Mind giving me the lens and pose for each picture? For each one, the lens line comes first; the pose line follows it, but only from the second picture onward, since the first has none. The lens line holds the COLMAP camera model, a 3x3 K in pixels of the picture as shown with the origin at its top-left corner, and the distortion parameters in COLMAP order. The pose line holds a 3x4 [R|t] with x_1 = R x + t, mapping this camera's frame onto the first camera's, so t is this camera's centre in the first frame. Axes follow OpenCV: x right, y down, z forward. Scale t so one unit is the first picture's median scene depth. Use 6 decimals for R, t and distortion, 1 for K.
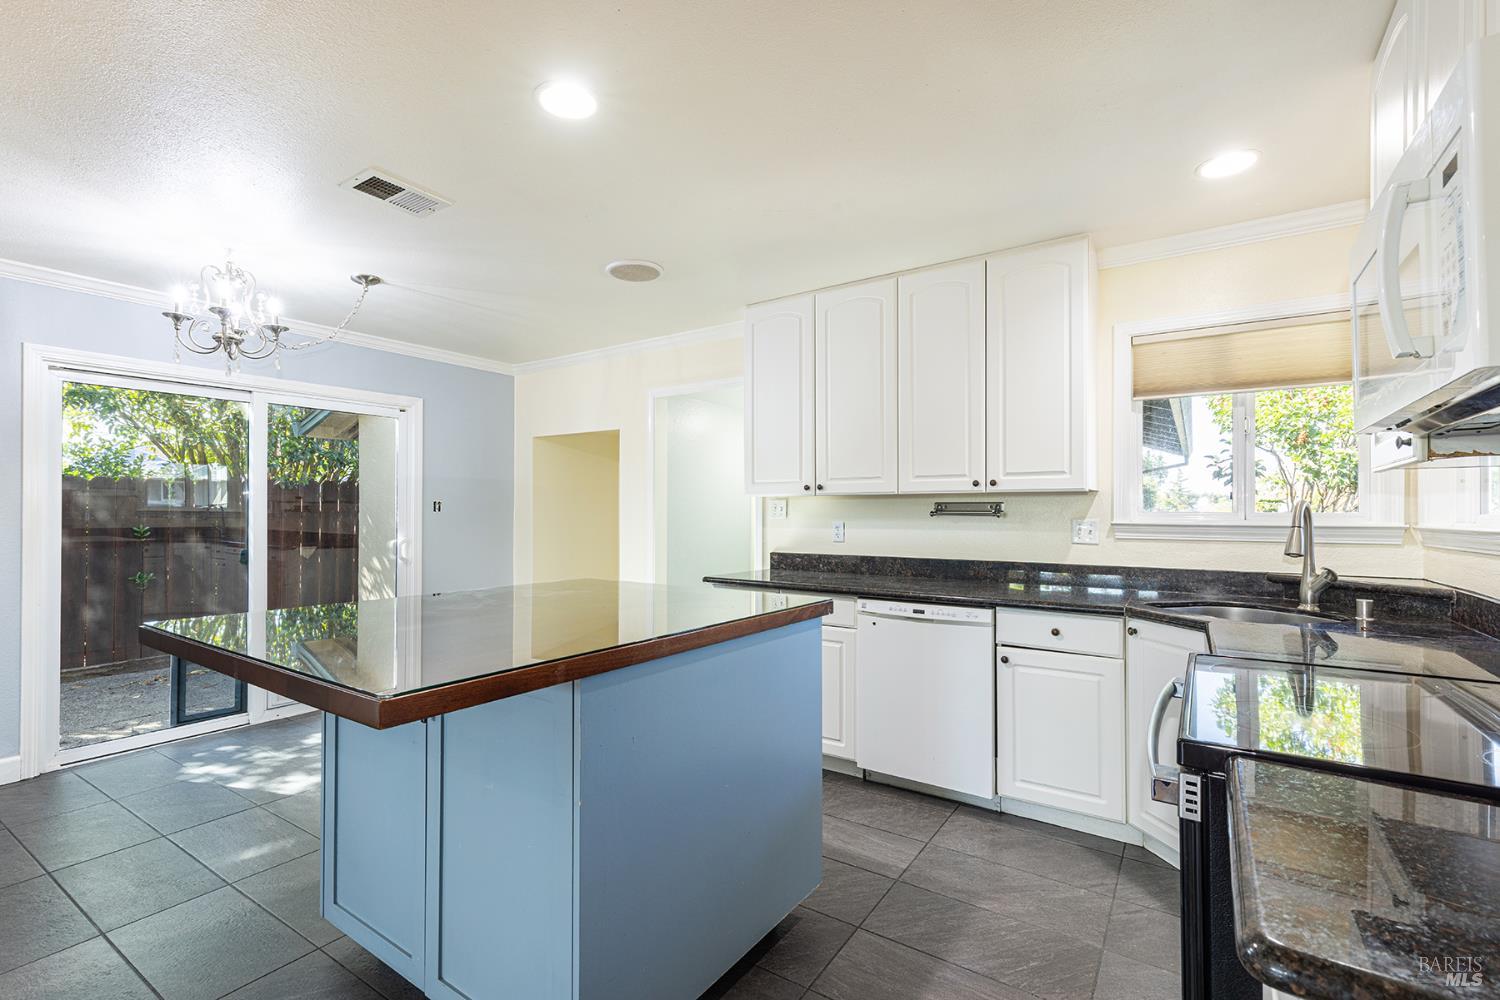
lens RADIAL K [[674.3, 0, 753.0], [0, 674.3, 505.5], [0, 0, 1]] dist [0.008761, 0.000435]
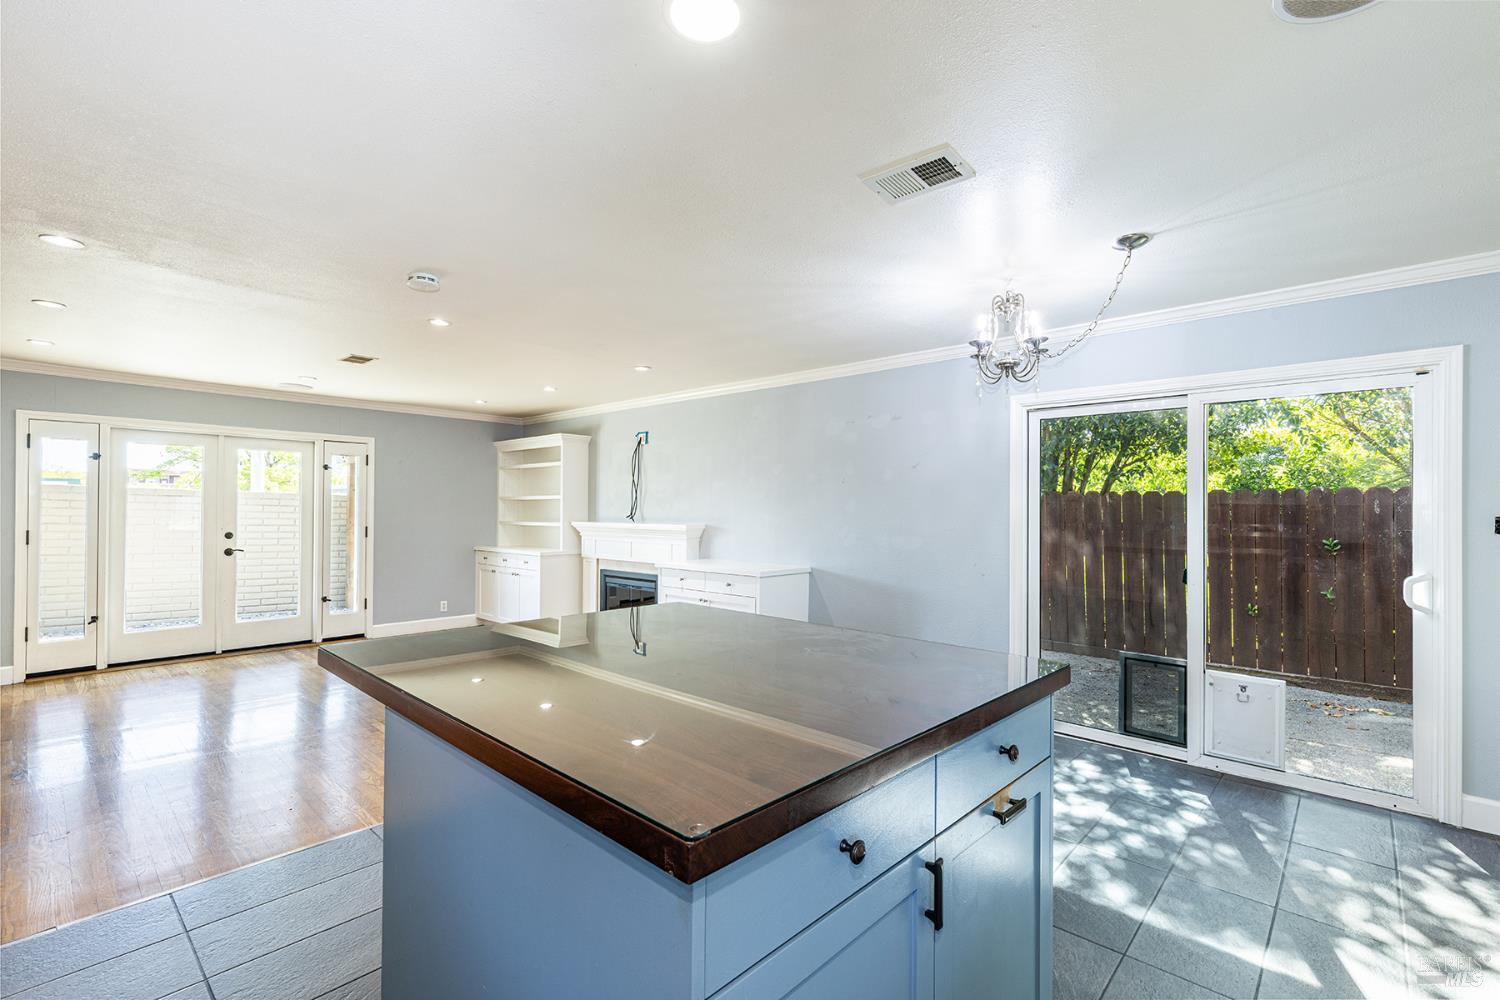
lens RADIAL K [[674.3, 0, 753.0], [0, 674.3, 505.5], [0, 0, 1]] dist [0.008761, 0.000435]
pose [[-0.150797, -0.008761, -0.988526, 0.311882], [0.001884, 0.999956, -0.009150, -0.017243], [0.988563, -0.003242, -0.150774, 0.728248]]
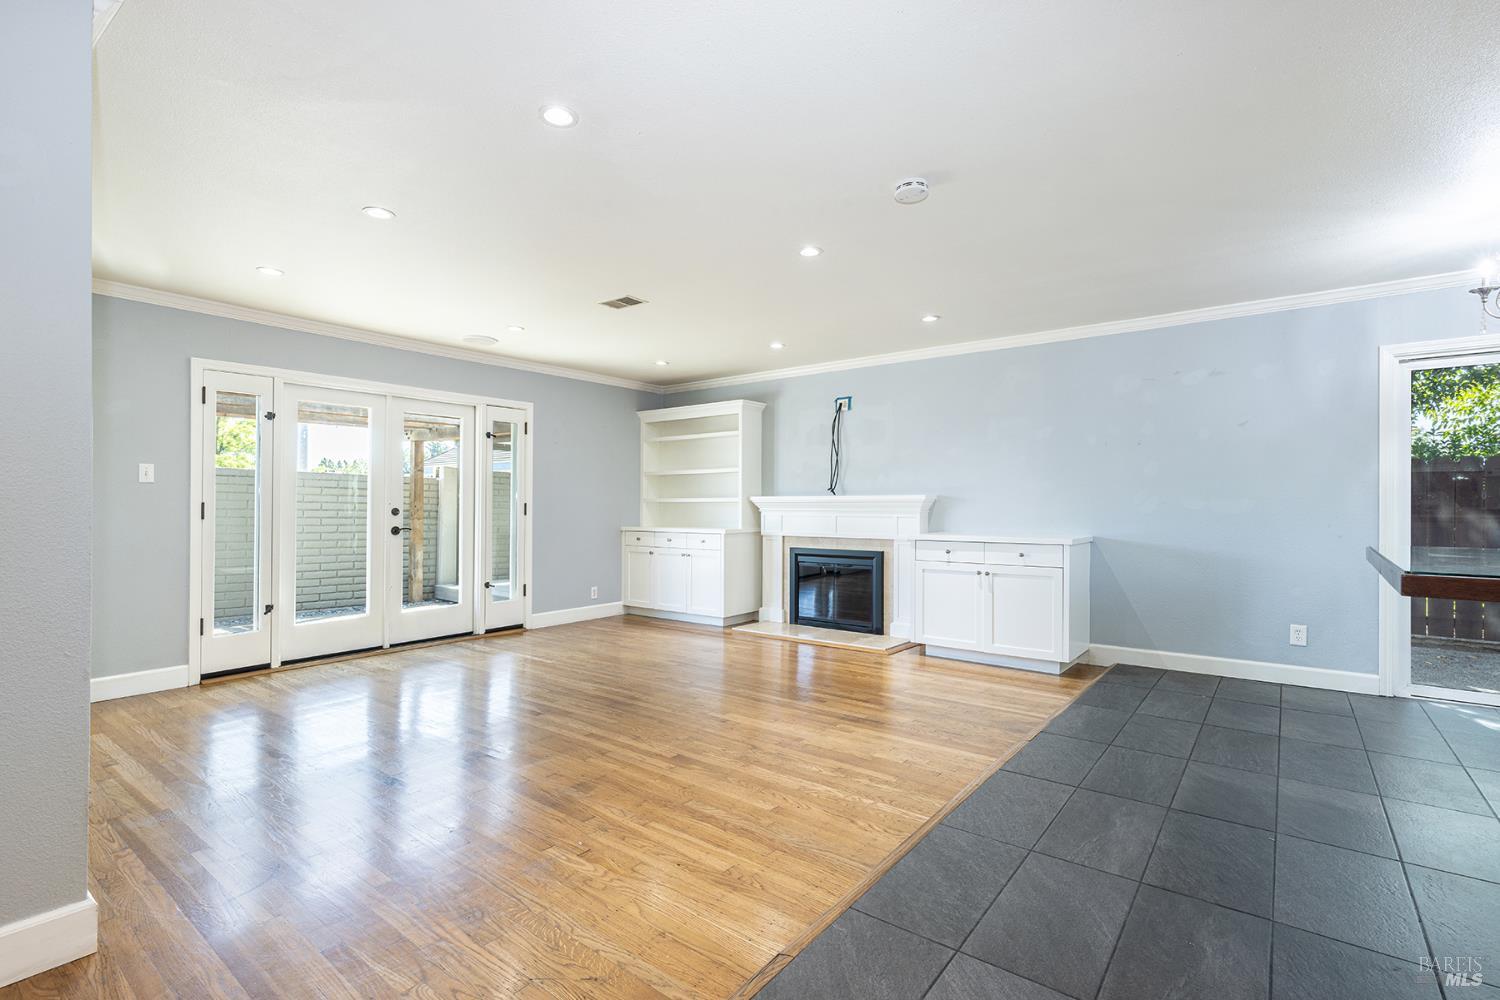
lens RADIAL K [[692.5, 0, 762.3], [0, 692.5, 501.1], [0, 0, 1]] dist [0.011428, 0.000032]
pose [[-0.062286, -0.004331, -0.998049, 0.283116], [0.009595, 0.999942, -0.004938, 0.040136], [0.998012, -0.009884, -0.062241, -0.045866]]
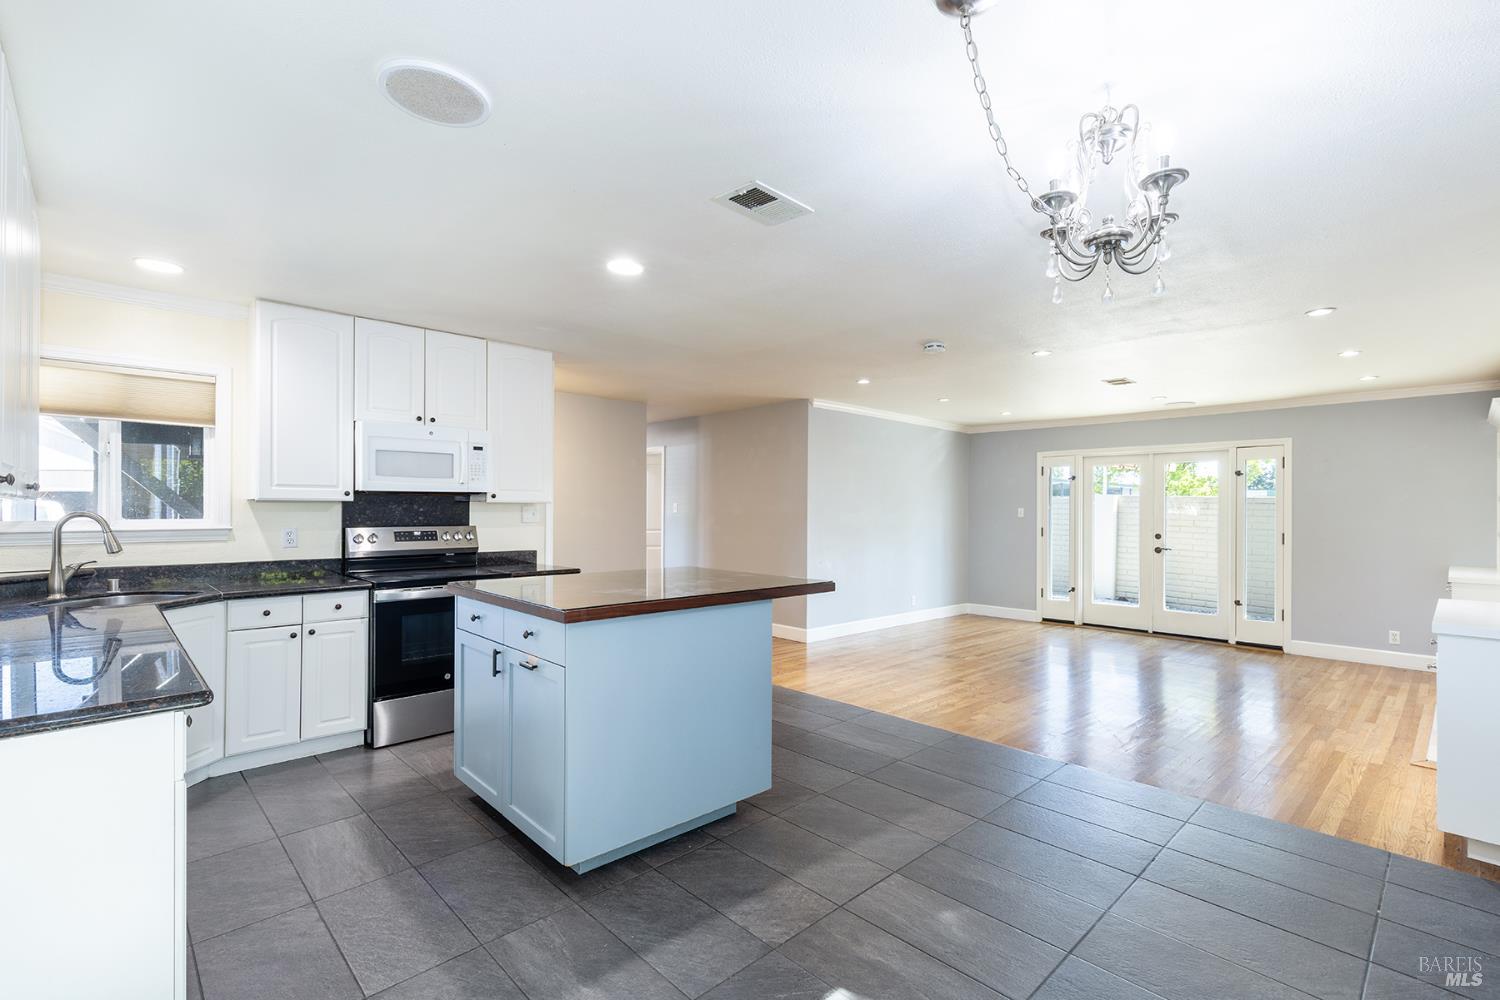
lens RADIAL K [[674.2, 0, 772.7], [0, 674.2, 508.5], [0, 0, 1]] dist [0.004633, -0.000037]
pose [[-0.978648, -0.005461, 0.205473, -0.572192], [-0.008366, 0.999877, -0.013270, -0.005895], [-0.205375, -0.014706, -0.978573, 1.510839]]
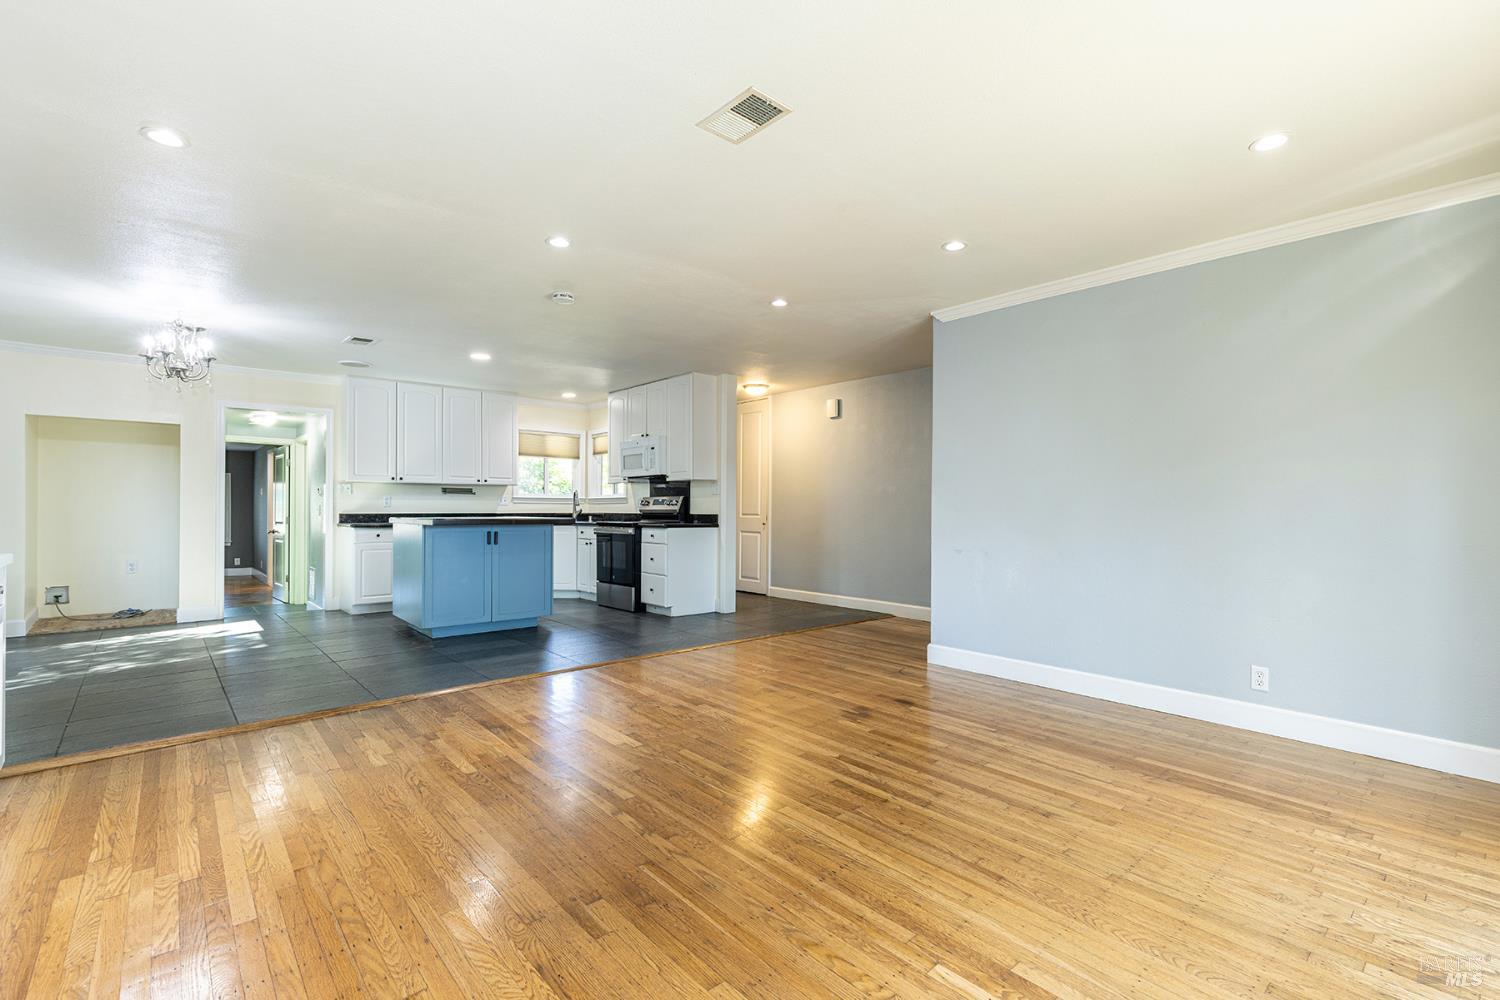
lens RADIAL K [[674.3, 0, 753.0], [0, 674.3, 505.5], [0, 0, 1]] dist [0.008761, 0.000435]
pose [[0.254519, 0.003085, 0.967063, -1.805512], [-0.012383, 0.999923, 0.000069, 0.045725], [-0.966989, -0.011993, 0.254537, -0.618393]]
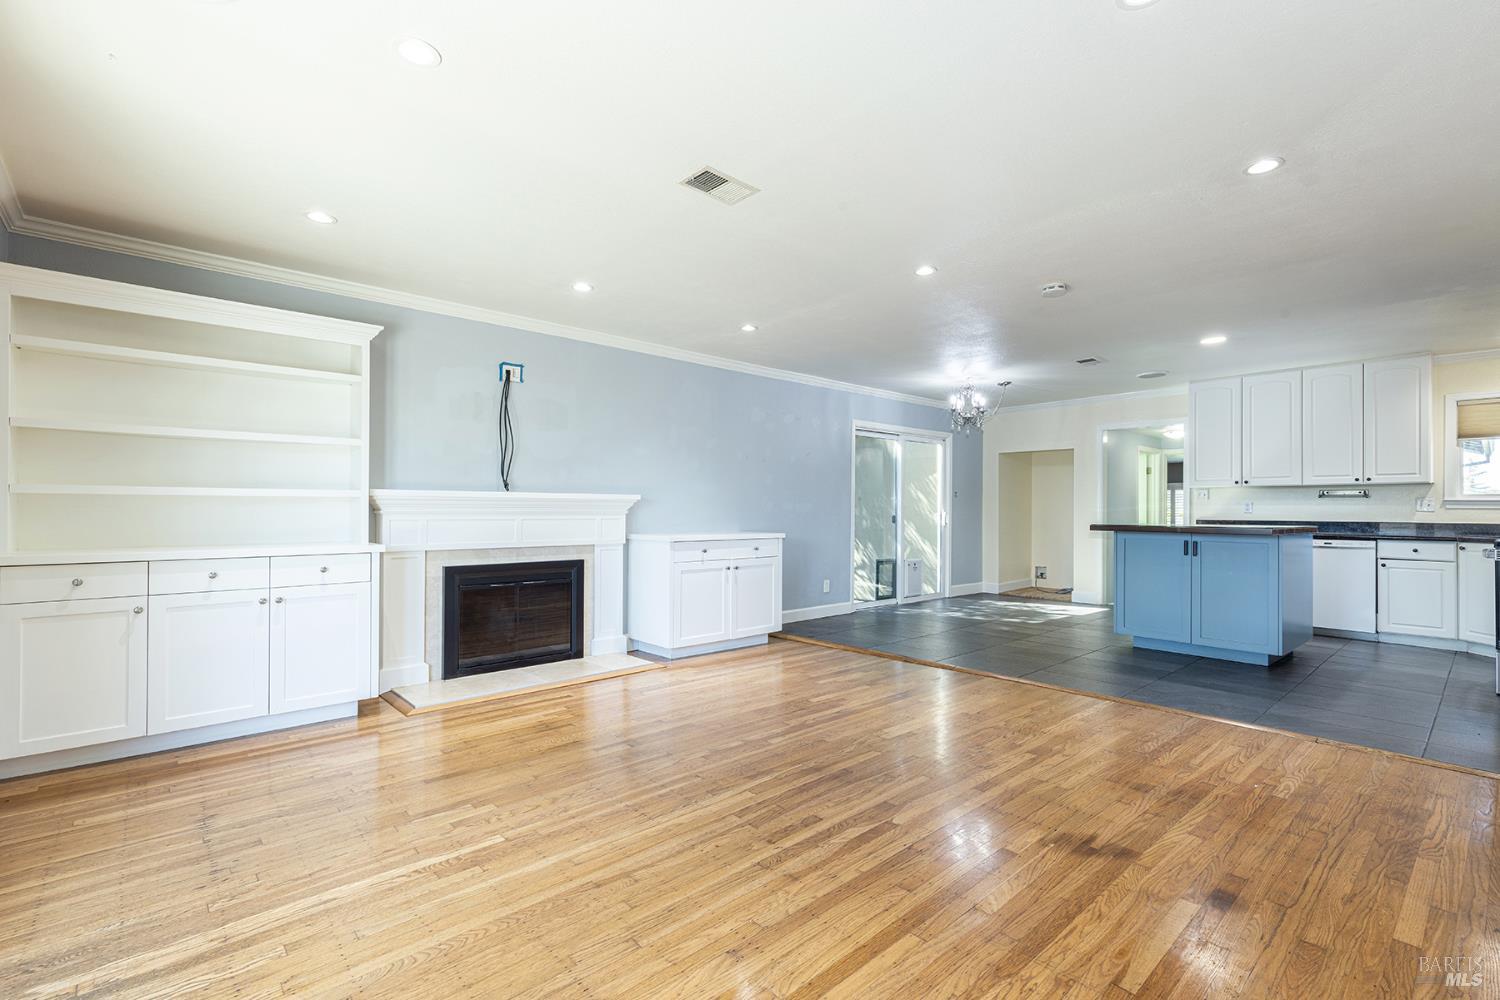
lens RADIAL K [[678.7, 0, 767.6], [0, 678.7, 504.1], [0, 0, 1]] dist [0.009122, 0.000188]
pose [[0.972051, 0.003055, -0.234750, -0.828499], [-0.002962, 0.999995, 0.000748, 0.039994], [0.234751, -0.000032, 0.972055, -1.262055]]
